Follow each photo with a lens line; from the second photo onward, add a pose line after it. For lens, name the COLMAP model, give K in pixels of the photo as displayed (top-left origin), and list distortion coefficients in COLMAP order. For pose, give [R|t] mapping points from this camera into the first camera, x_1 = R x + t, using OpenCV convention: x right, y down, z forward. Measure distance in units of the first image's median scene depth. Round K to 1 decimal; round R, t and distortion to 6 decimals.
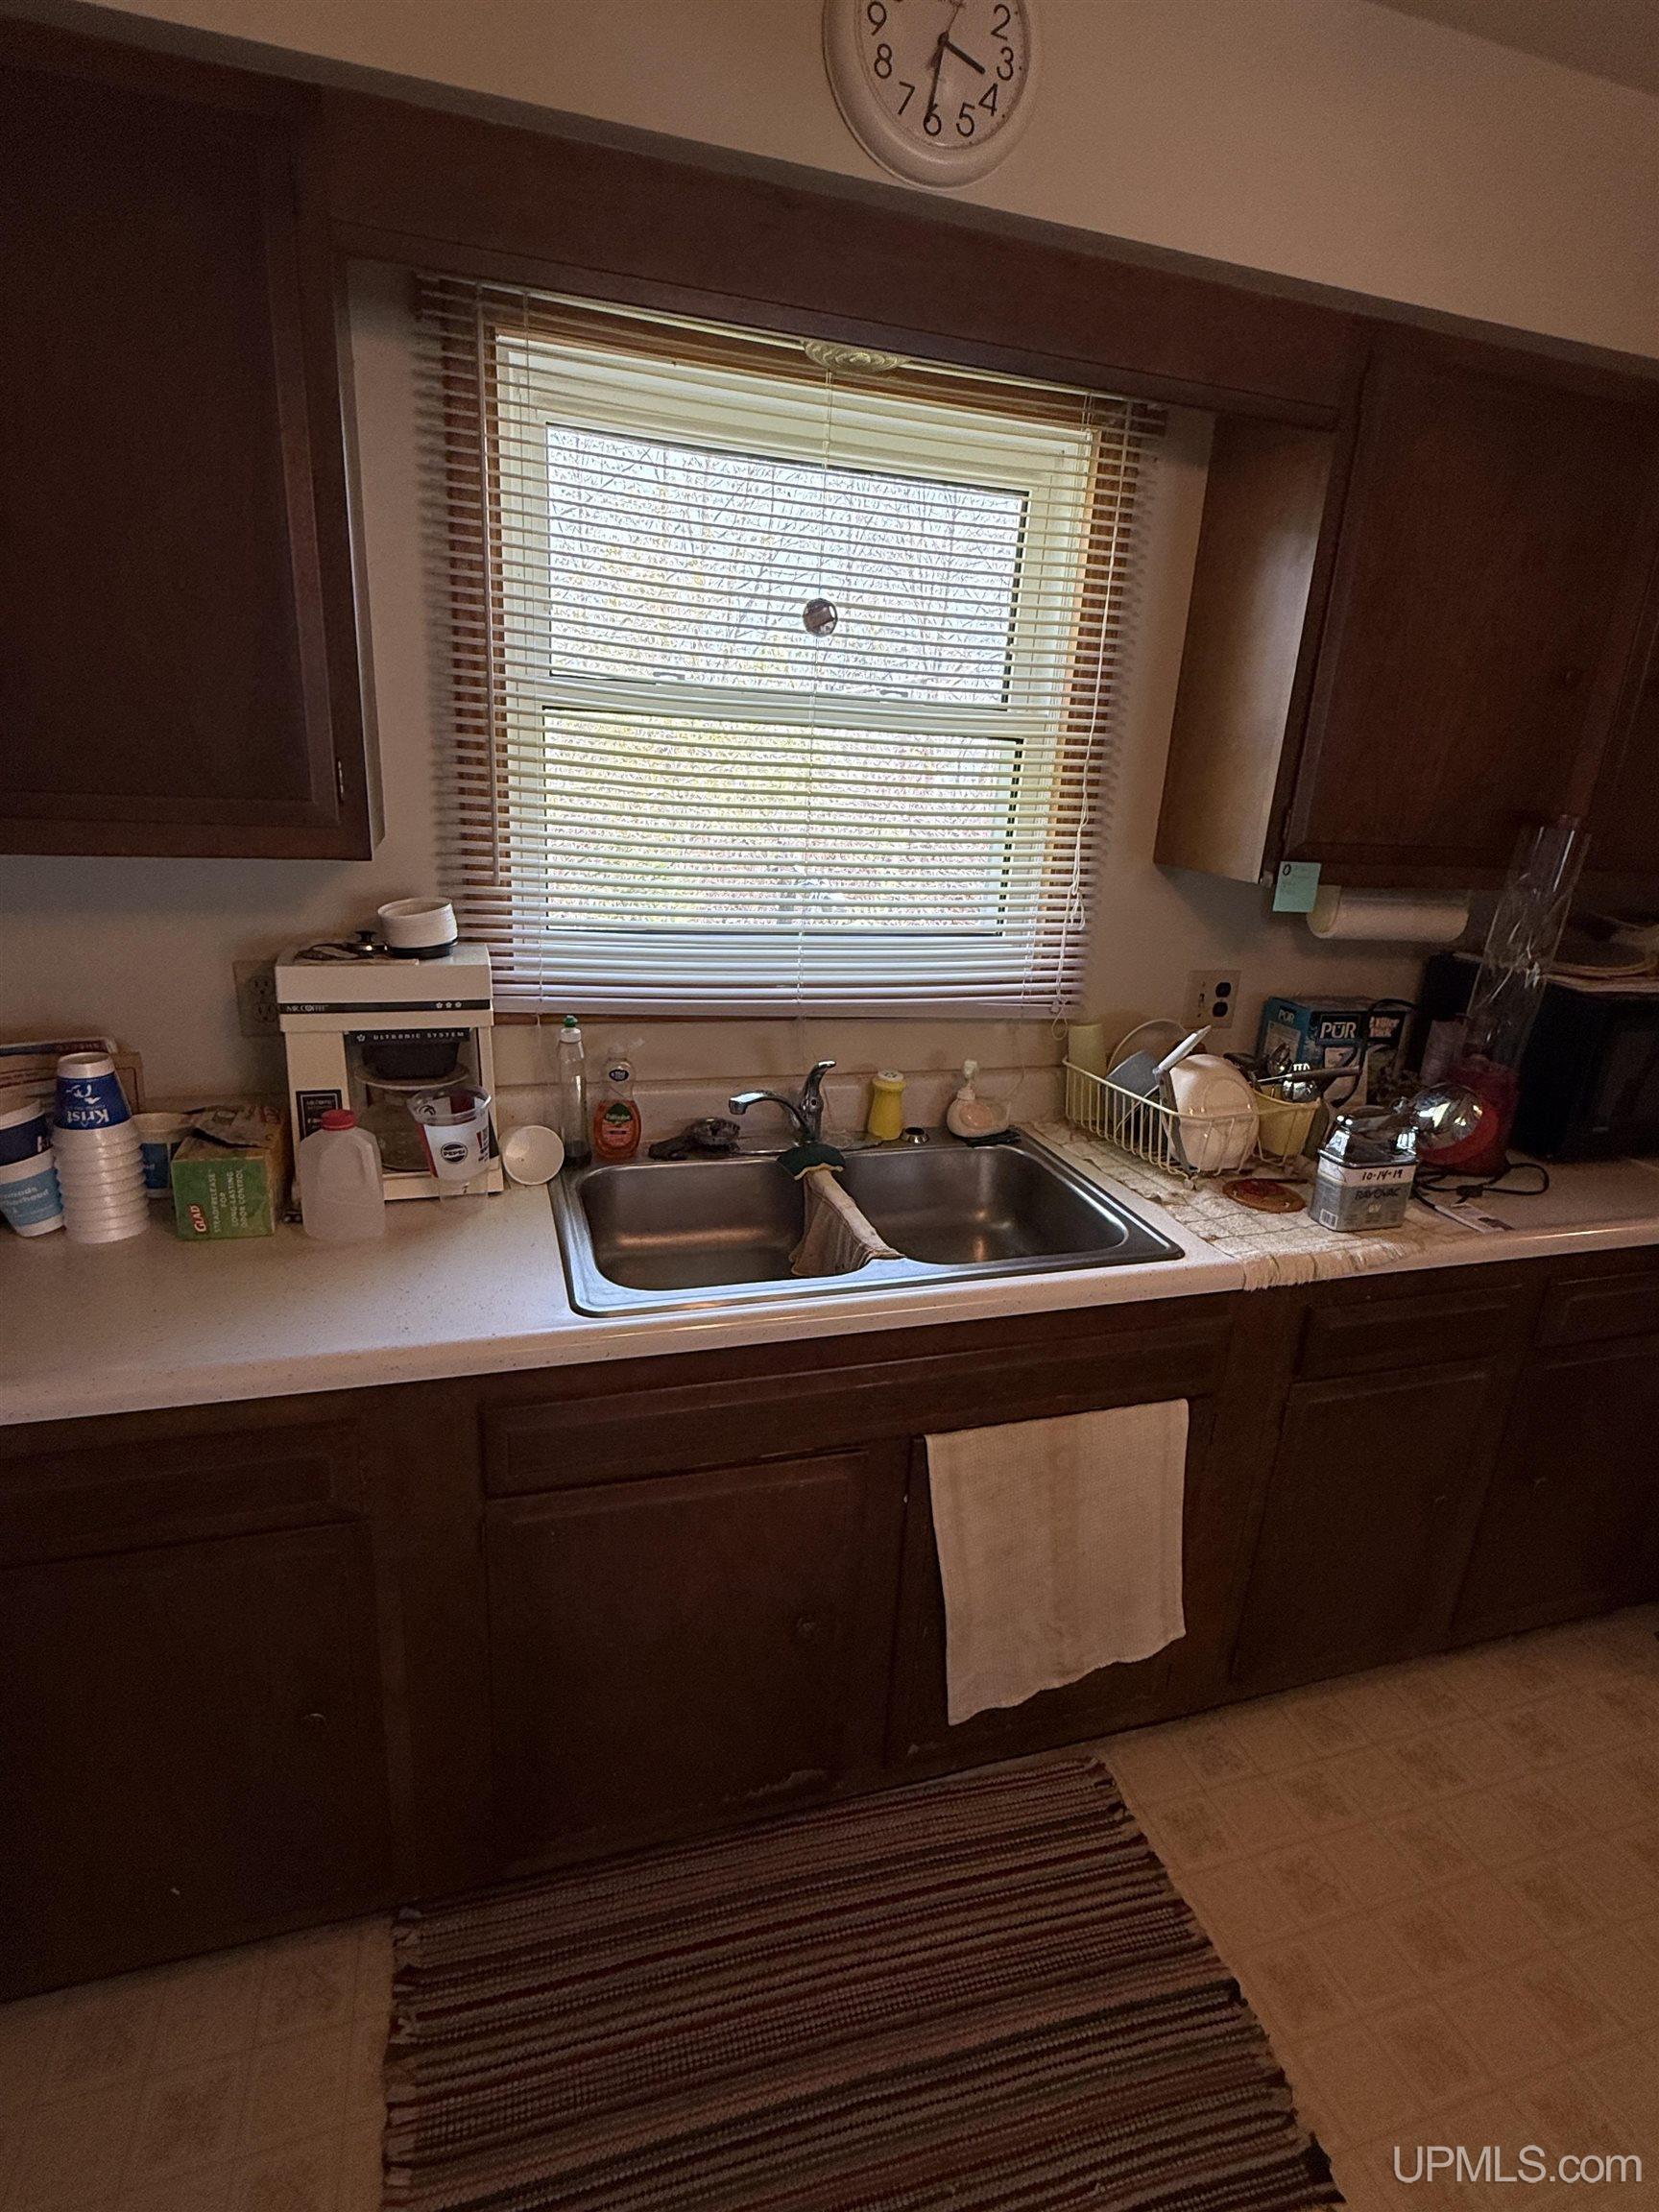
lens RADIAL K [[1094.8, 0, 844.0], [0, 1094.8, 1097.5], [0, 0, 1]] dist [-0.009969, -0.001661]
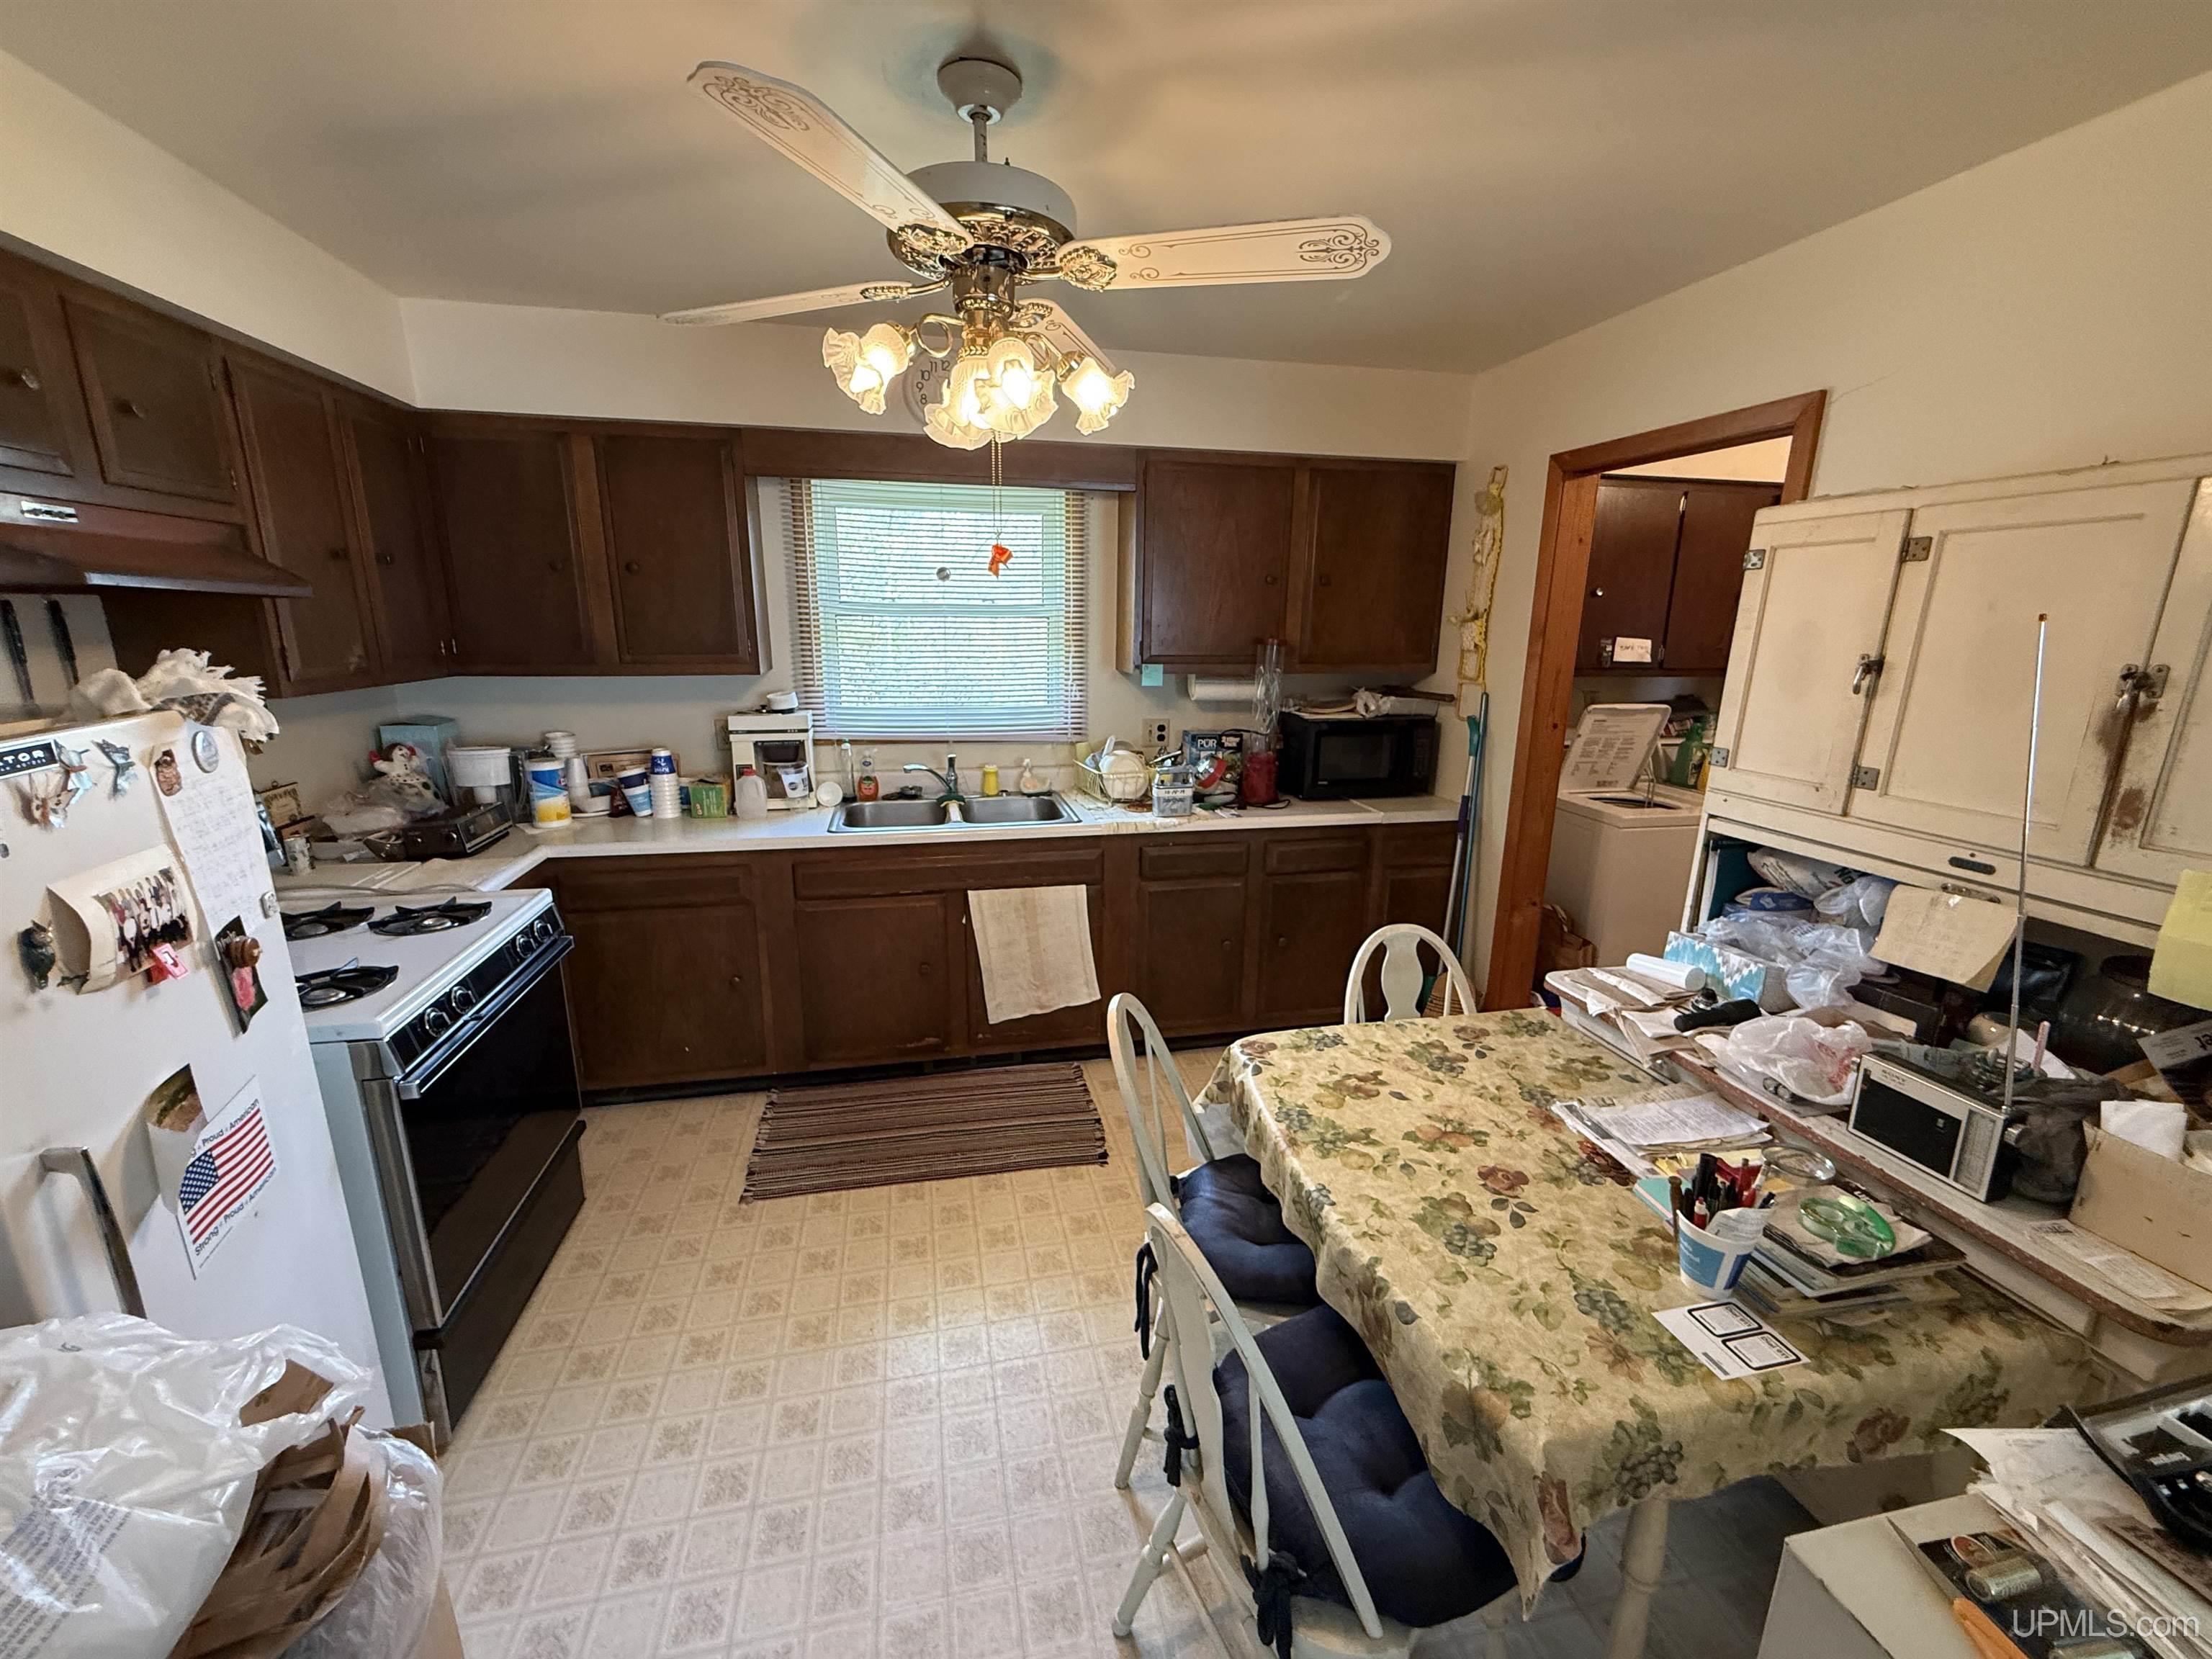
lens RADIAL K [[877.5, 0, 1098.8], [0, 877.5, 825.9], [0, 0, 1]] dist [-0.003192, 0.000236]
pose [[0.994126, -0.022918, -0.105776, 0.504605], [0.014797, 0.996926, -0.076936, 0.273756], [0.107215, 0.074919, 0.991409, -0.849769]]
